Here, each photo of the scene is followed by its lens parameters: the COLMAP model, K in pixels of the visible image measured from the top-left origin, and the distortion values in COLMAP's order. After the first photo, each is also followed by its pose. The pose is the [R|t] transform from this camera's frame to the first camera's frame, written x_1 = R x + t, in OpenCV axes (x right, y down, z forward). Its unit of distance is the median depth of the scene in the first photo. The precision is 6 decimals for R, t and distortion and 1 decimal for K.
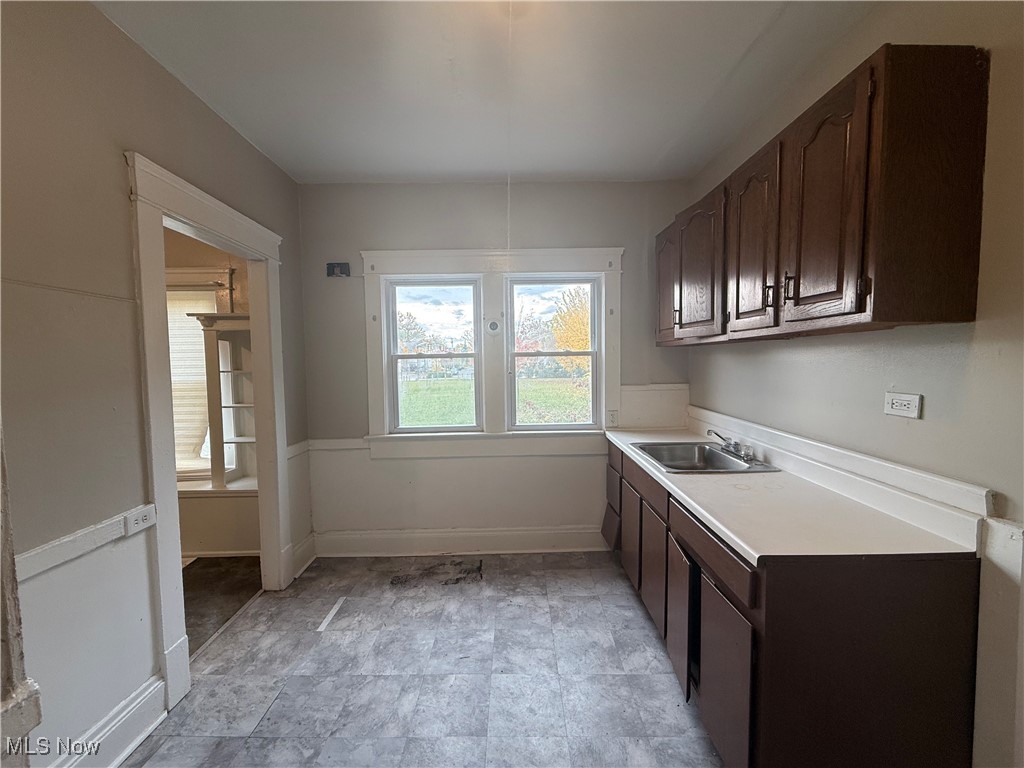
lens RADIAL K [[407.2, 0, 509.2], [0, 407.2, 383.1], [0, 0, 1]] dist [0.000237, 0.000206]
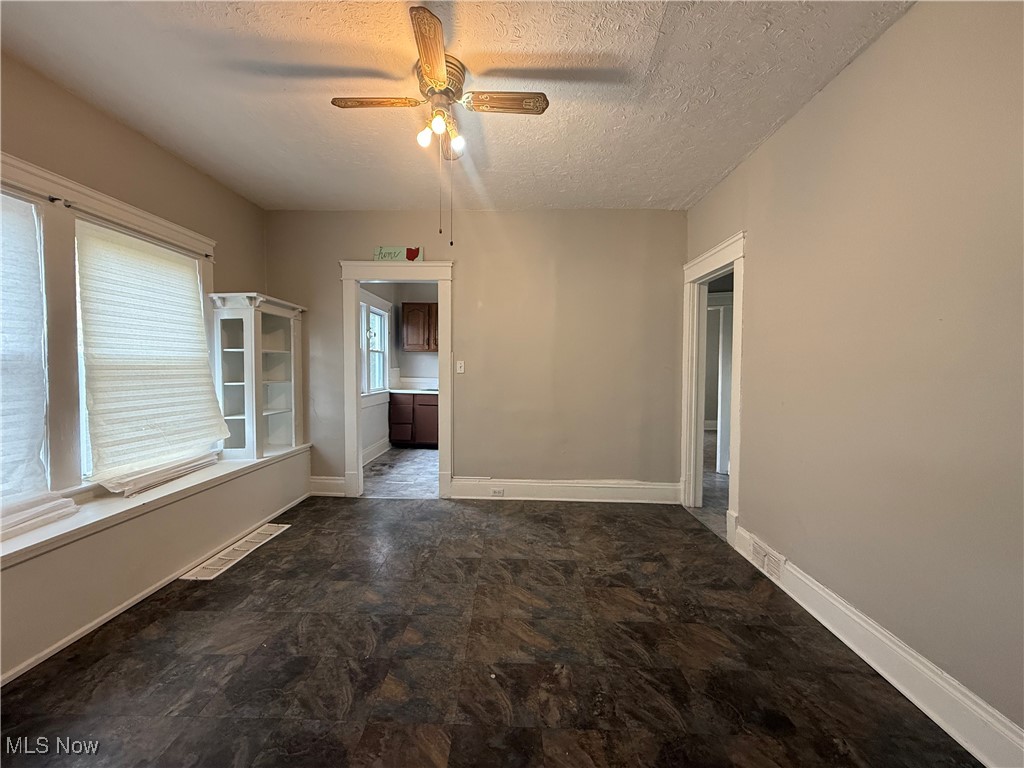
lens RADIAL K [[407.2, 0, 509.2], [0, 407.2, 383.1], [0, 0, 1]] dist [0.000237, 0.000206]
pose [[0.039267, -0.019882, 0.999031, -2.197594], [0.043040, 0.998908, 0.018188, 0.086204], [-0.998301, 0.042284, 0.040080, 0.378515]]
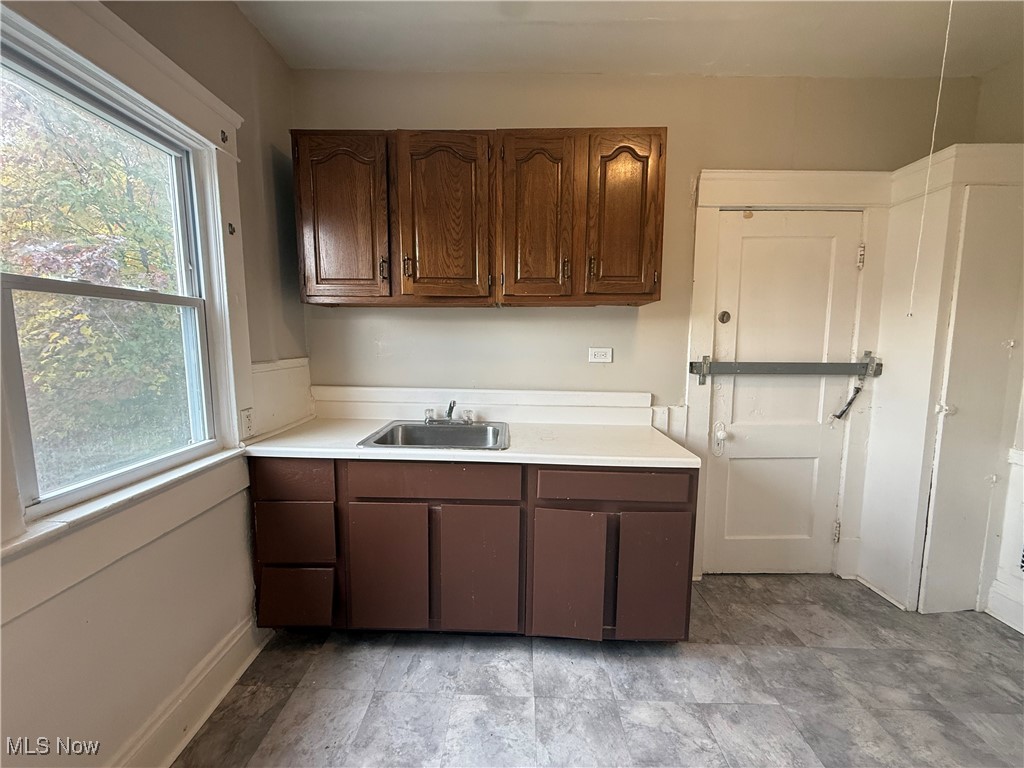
lens RADIAL K [[407.2, 0, 509.2], [0, 407.2, 383.1], [0, 0, 1]] dist [0.000237, 0.000206]
pose [[0.014698, -0.091126, 0.995731, -0.368658], [0.052417, 0.994539, 0.090243, -0.000100], [-0.998517, 0.050867, 0.019394, 0.763148]]
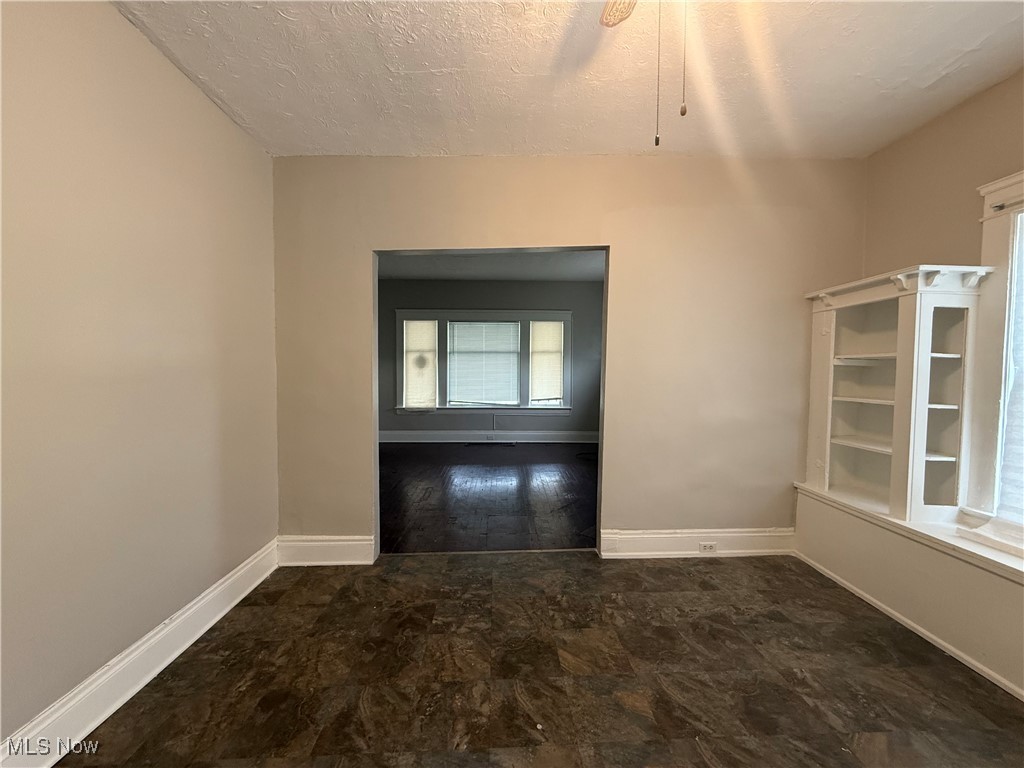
lens RADIAL K [[407.2, 0, 509.2], [0, 407.2, 383.1], [0, 0, 1]] dist [0.000237, 0.000206]
pose [[0.003458, 0.060297, -0.998175, -0.951354], [-0.054576, 0.996704, 0.060019, 0.042417], [0.998504, 0.054269, 0.006737, 0.376683]]
